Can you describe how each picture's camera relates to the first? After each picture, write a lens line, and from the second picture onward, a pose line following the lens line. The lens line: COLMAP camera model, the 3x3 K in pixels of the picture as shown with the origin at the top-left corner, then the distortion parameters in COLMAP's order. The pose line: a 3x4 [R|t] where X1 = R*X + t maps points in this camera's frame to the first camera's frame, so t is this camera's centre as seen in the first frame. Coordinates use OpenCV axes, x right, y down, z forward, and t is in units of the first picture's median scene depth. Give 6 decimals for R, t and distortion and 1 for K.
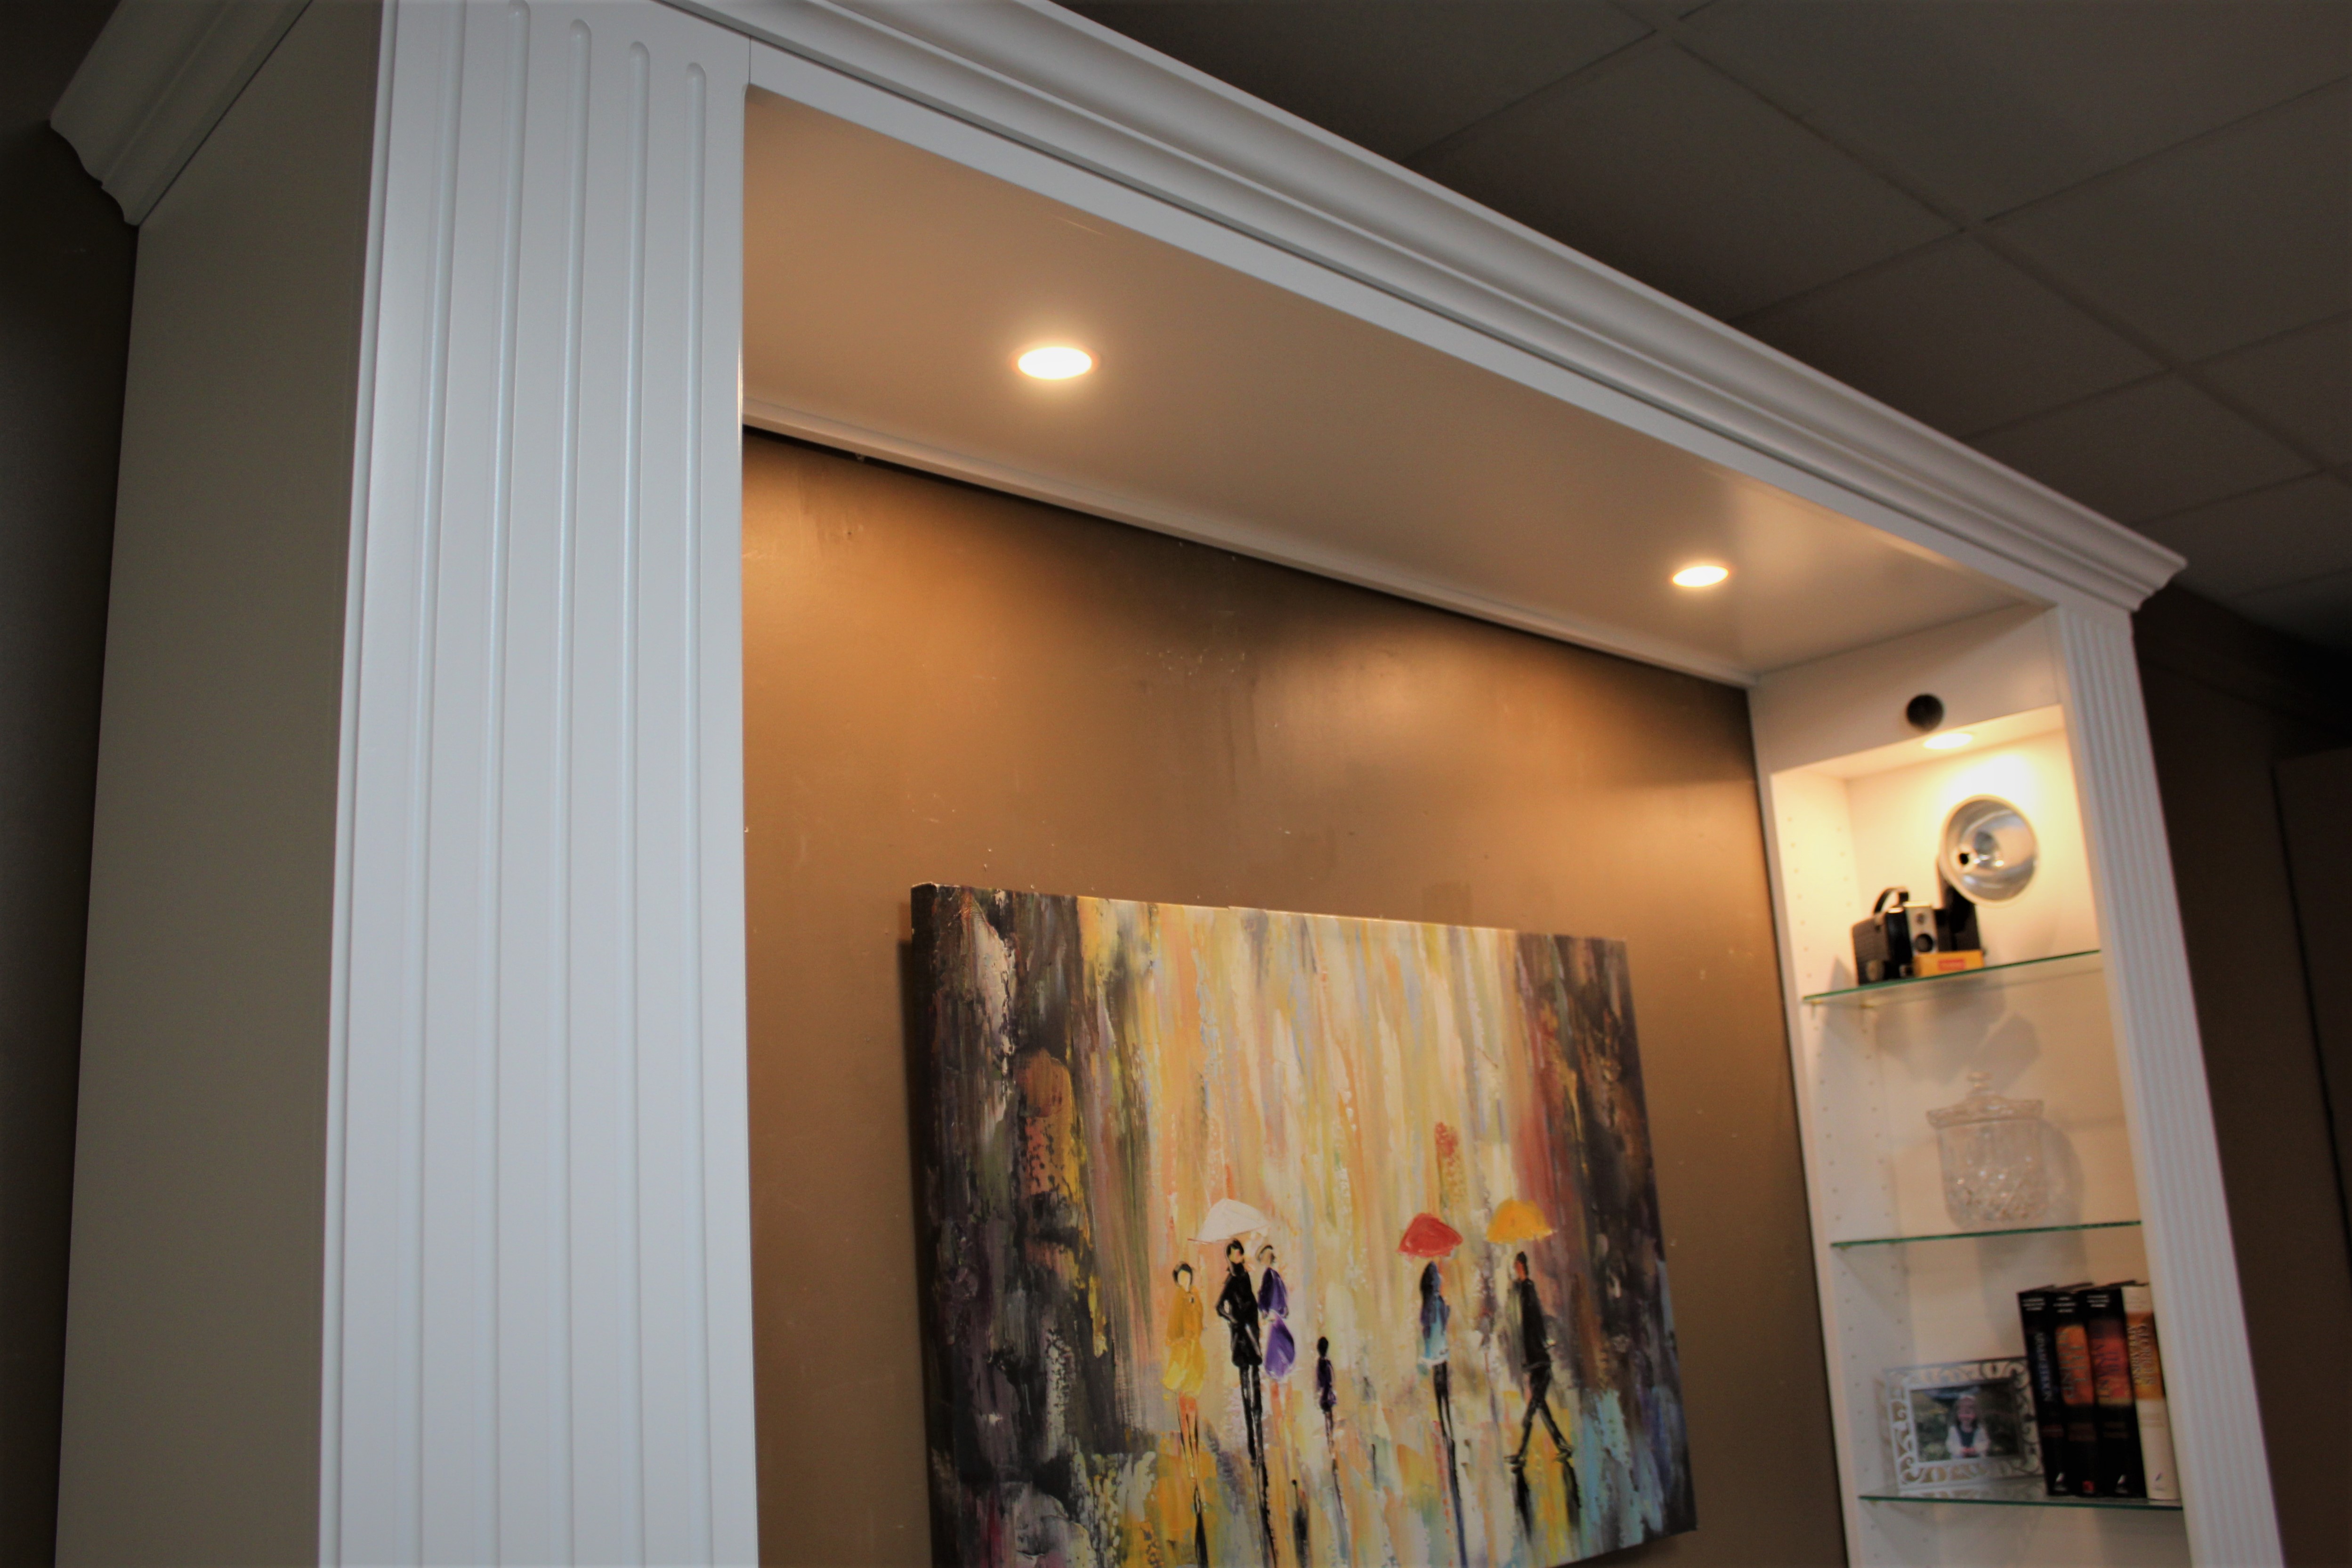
lens RADIAL K [[2028.2, 0, 1176.0], [0, 2028.2, 784.0], [0, 0, 1]] dist [-0.170040, 0.157271]
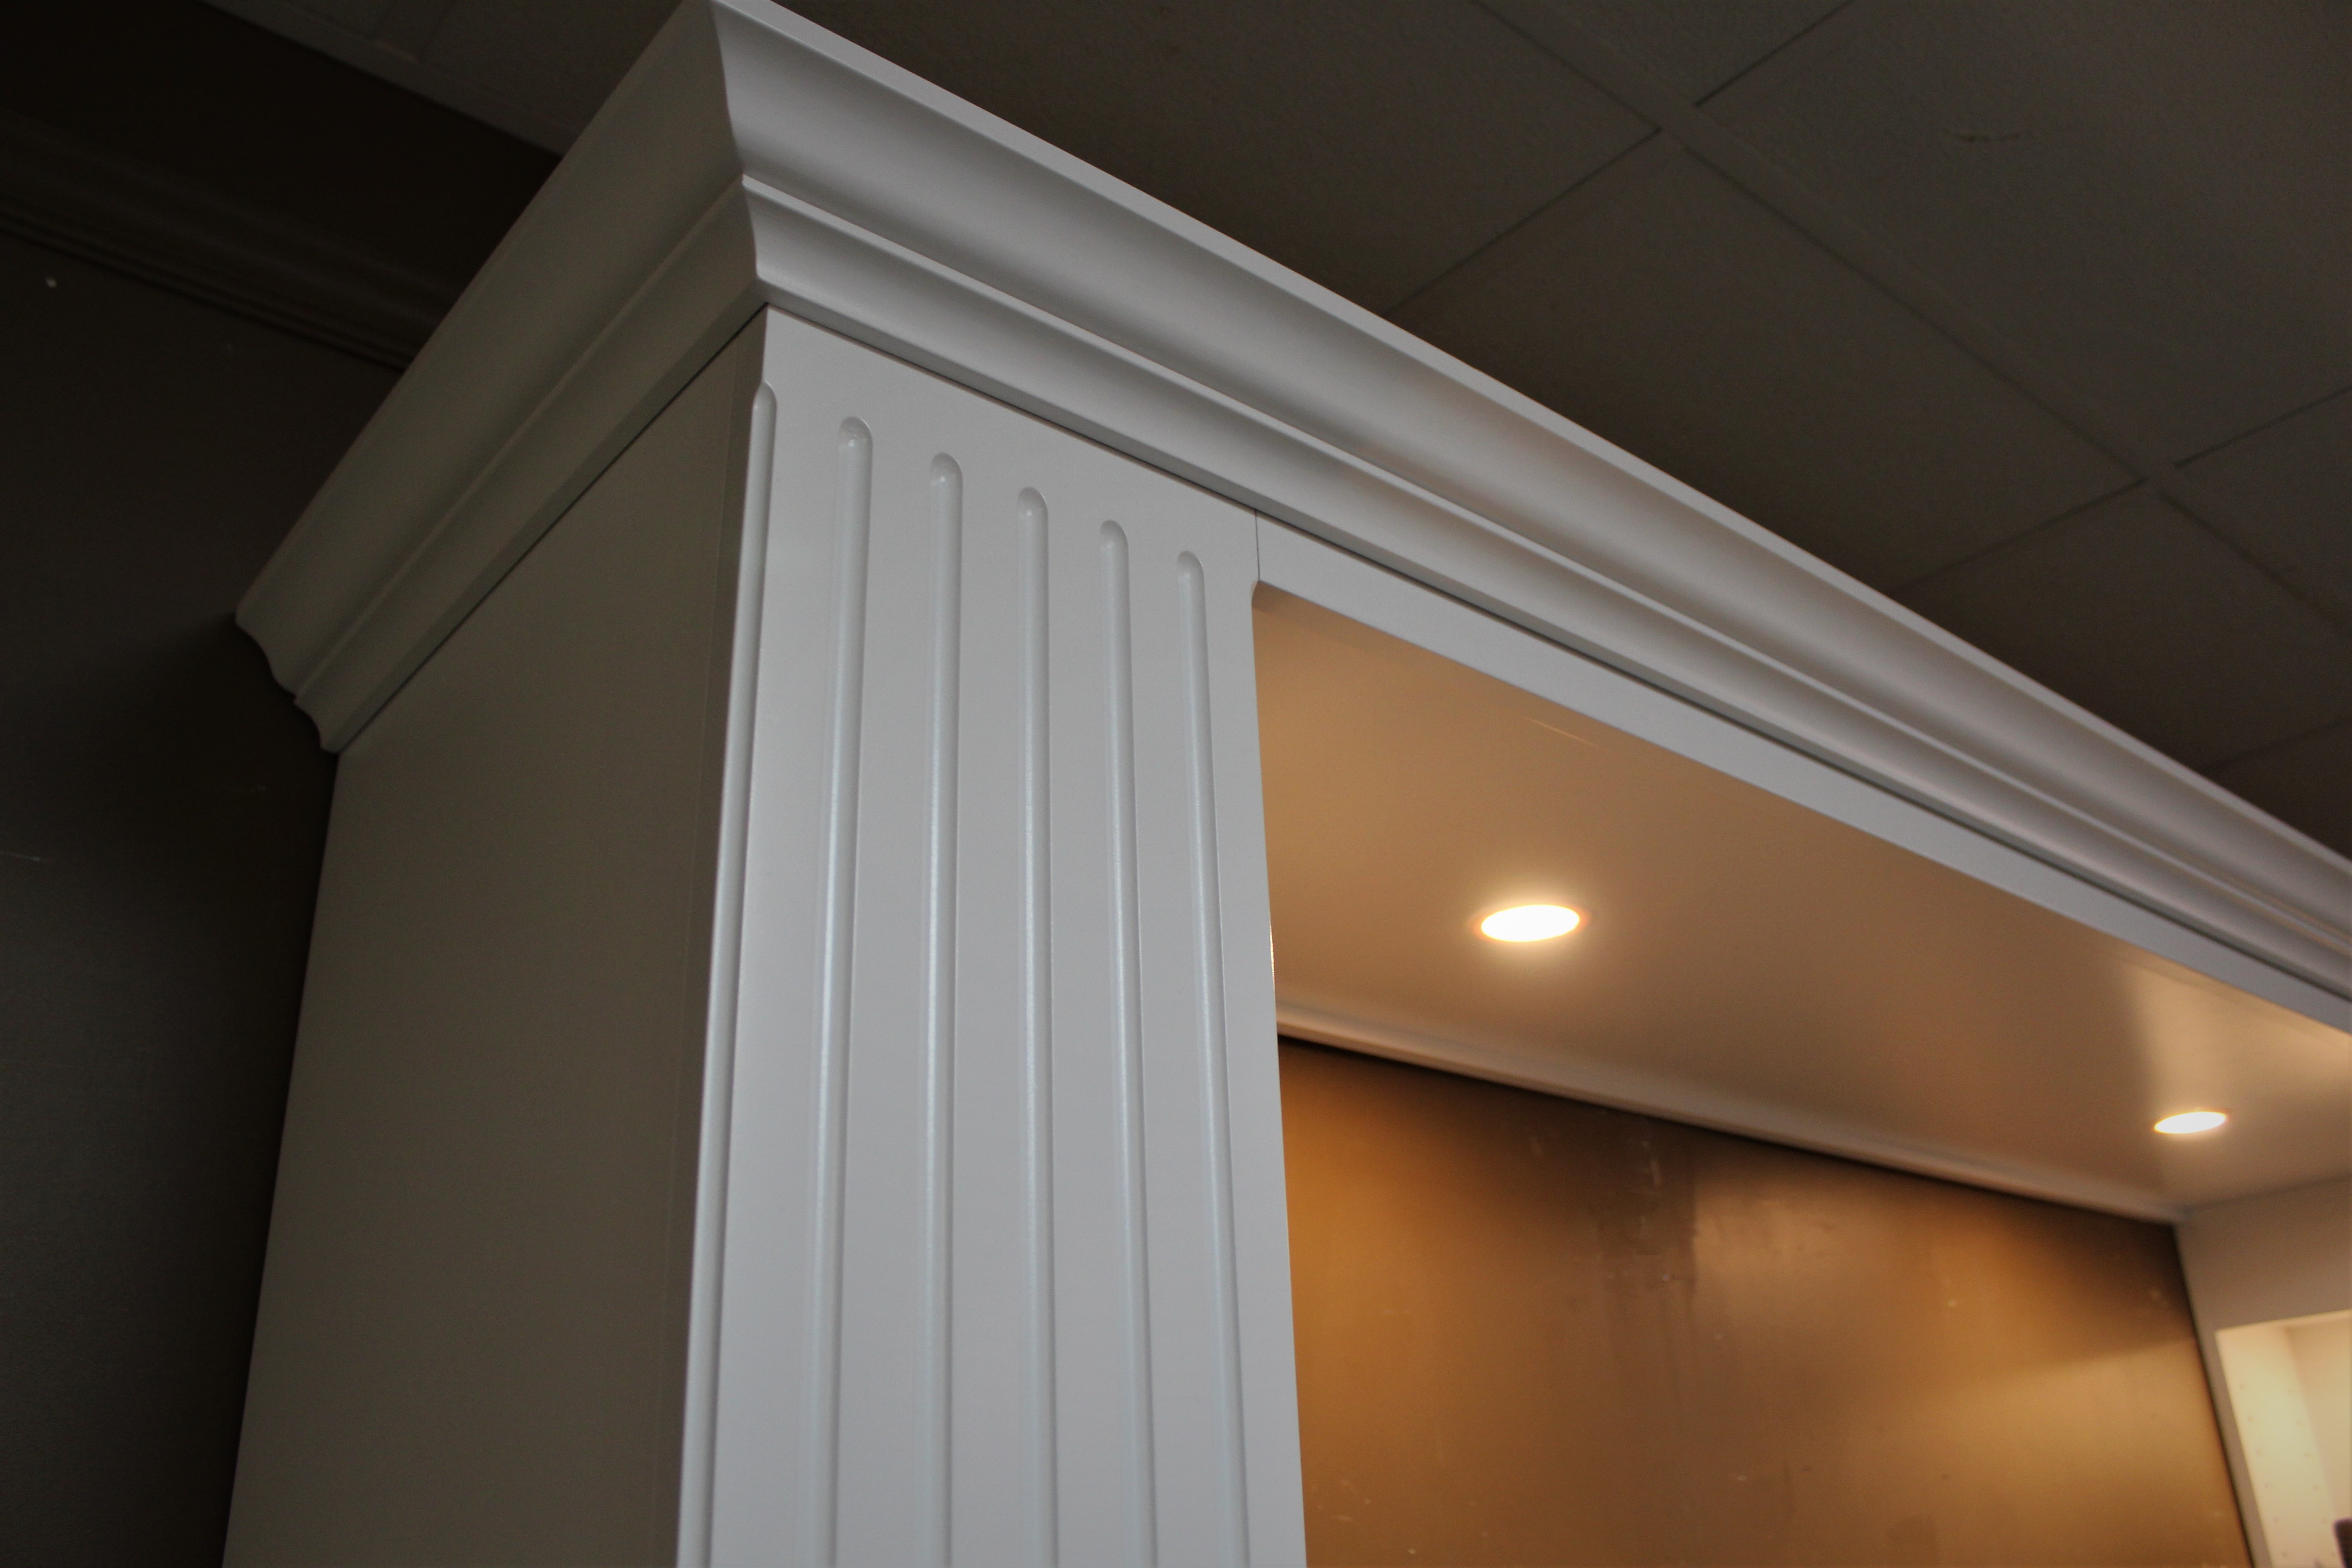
lens RADIAL K [[1945.2, 0, 1176.0], [0, 1945.2, 784.0], [0, 0, 1]] dist [-0.104415, 0.000719]
pose [[0.998460, -0.002808, -0.055403, -0.124520], [-0.008318, 0.979848, -0.199569, -0.093087], [0.054847, 0.199723, 0.978316, 0.221248]]
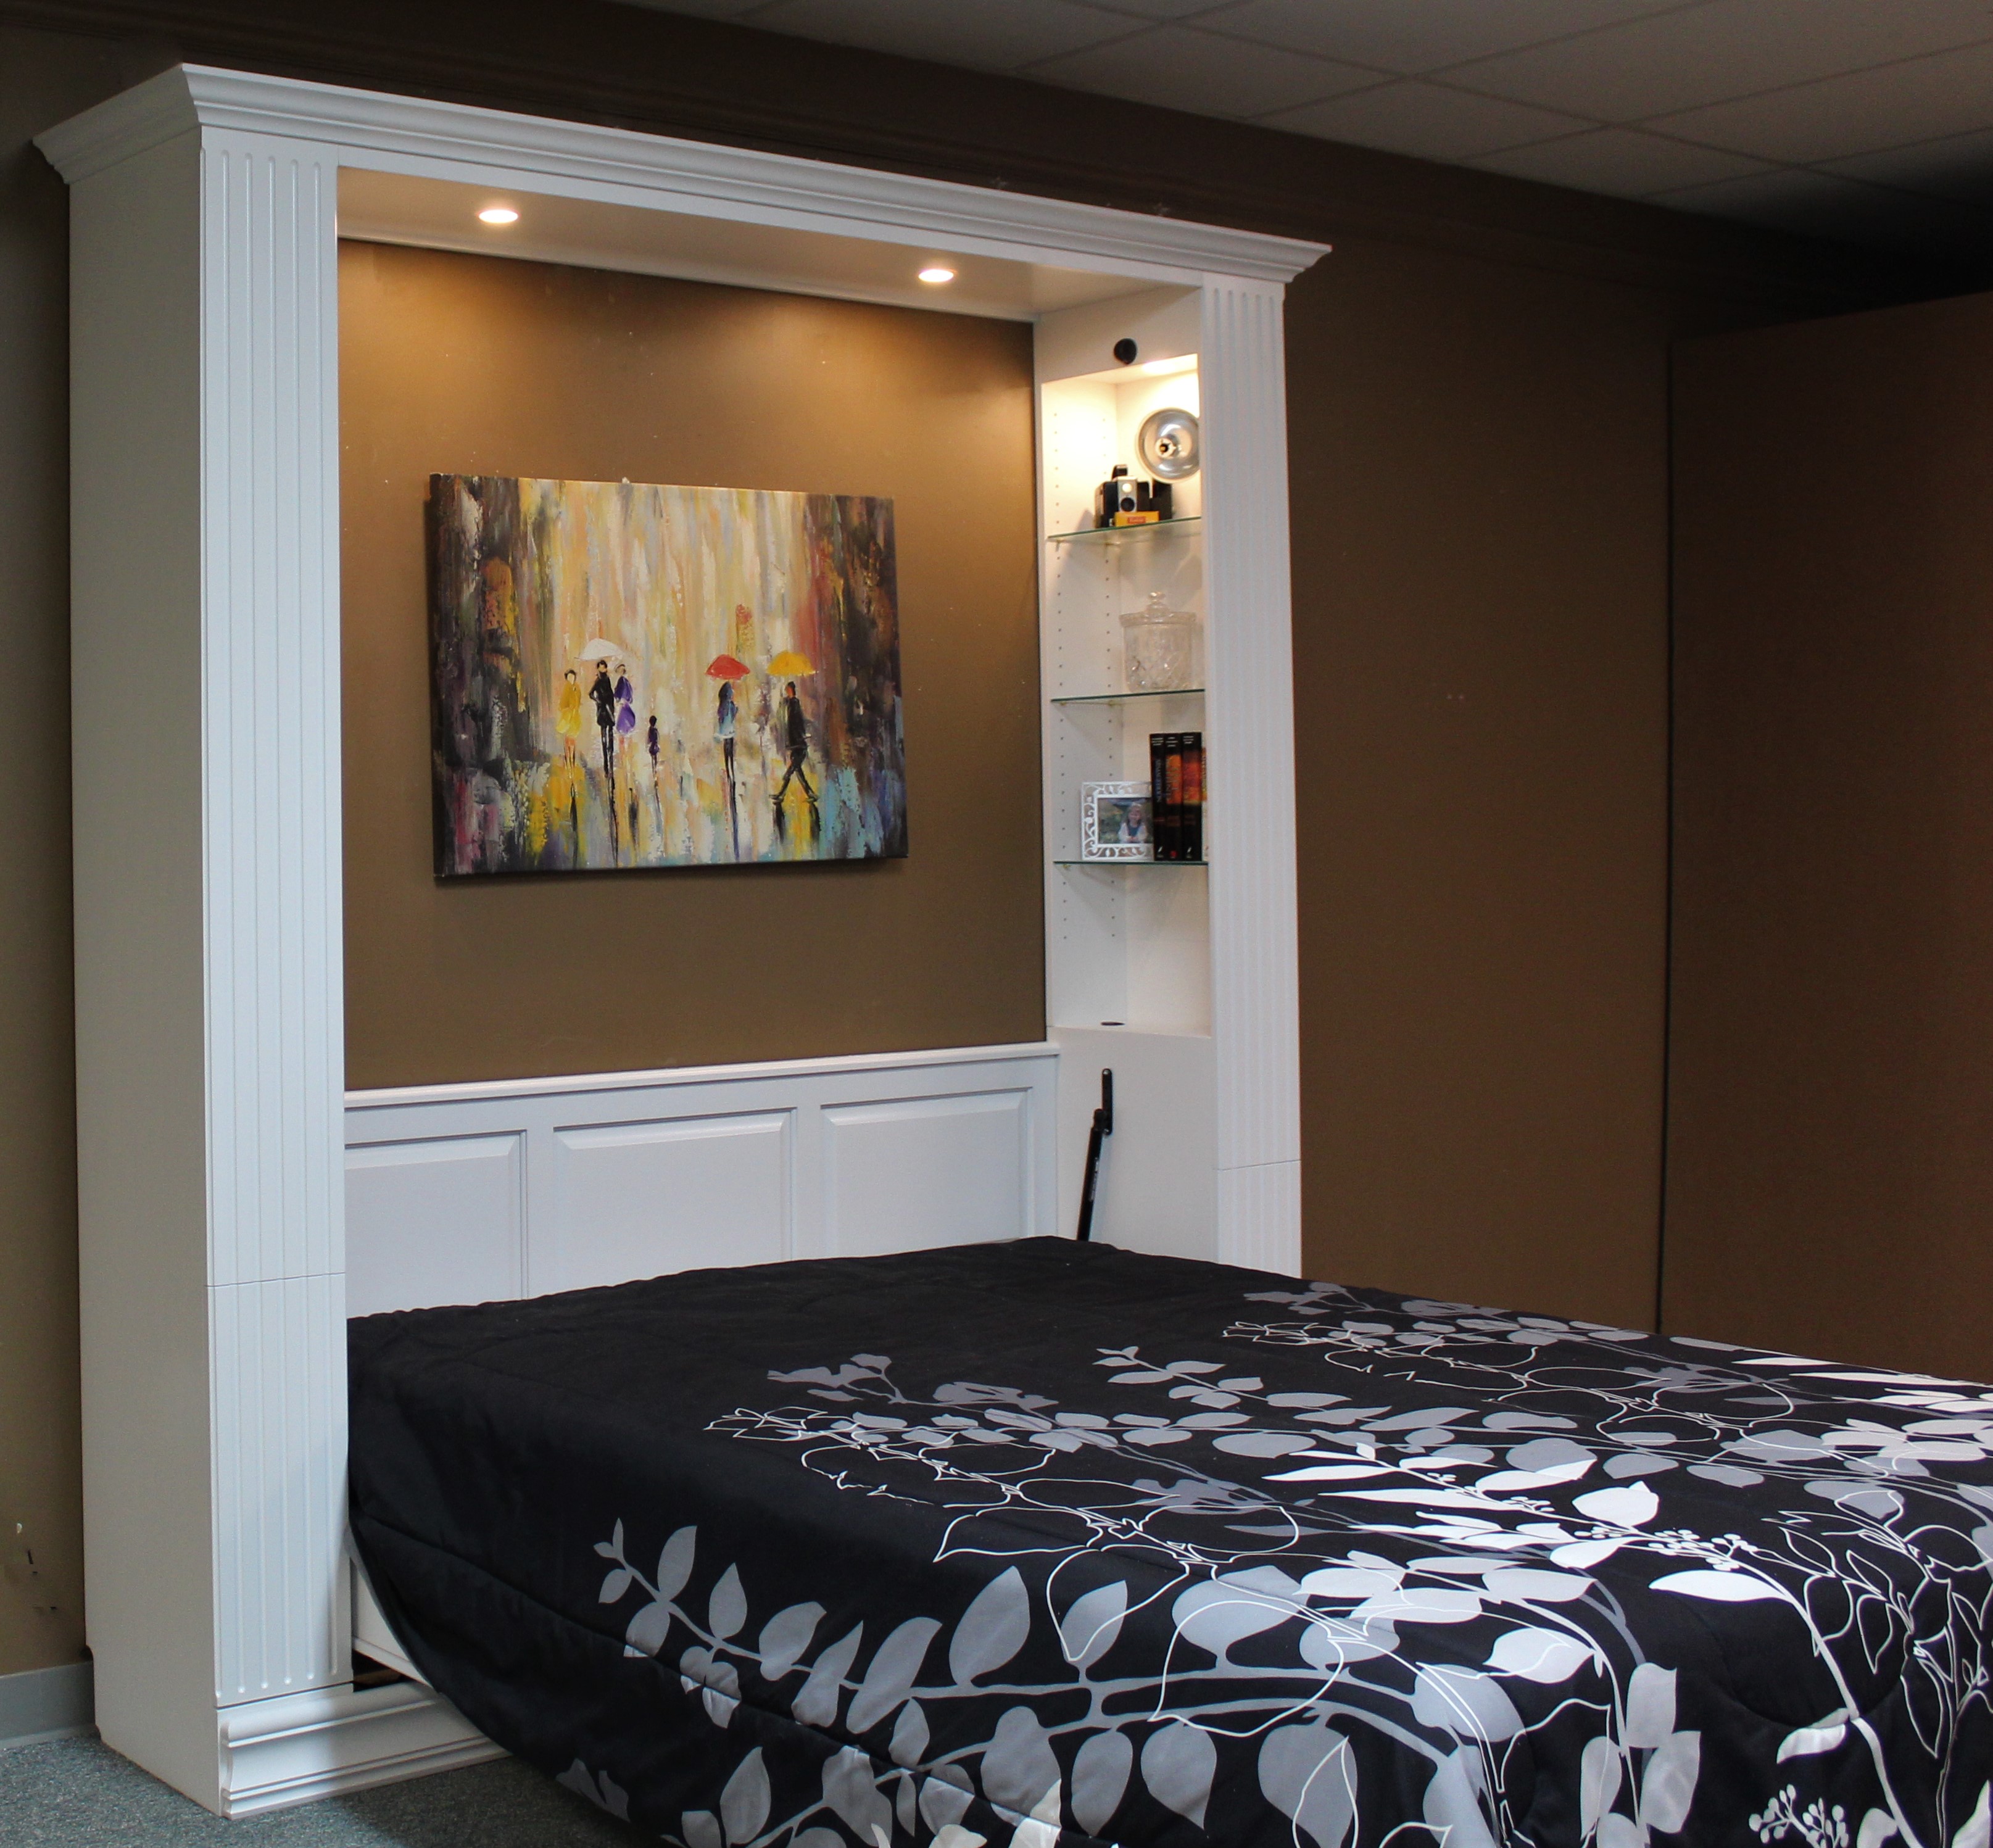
lens RADIAL K [[2954.6, 0, 691.9], [0, 2954.6, 761.0], [0, 0, 1]] dist [-0.110954, 0.014527]
pose [[0.993561, 0.042266, -0.105115, 0.375852], [-0.019139, 0.977087, 0.211978, -0.249423], [0.111666, -0.208602, 0.971605, -1.571983]]
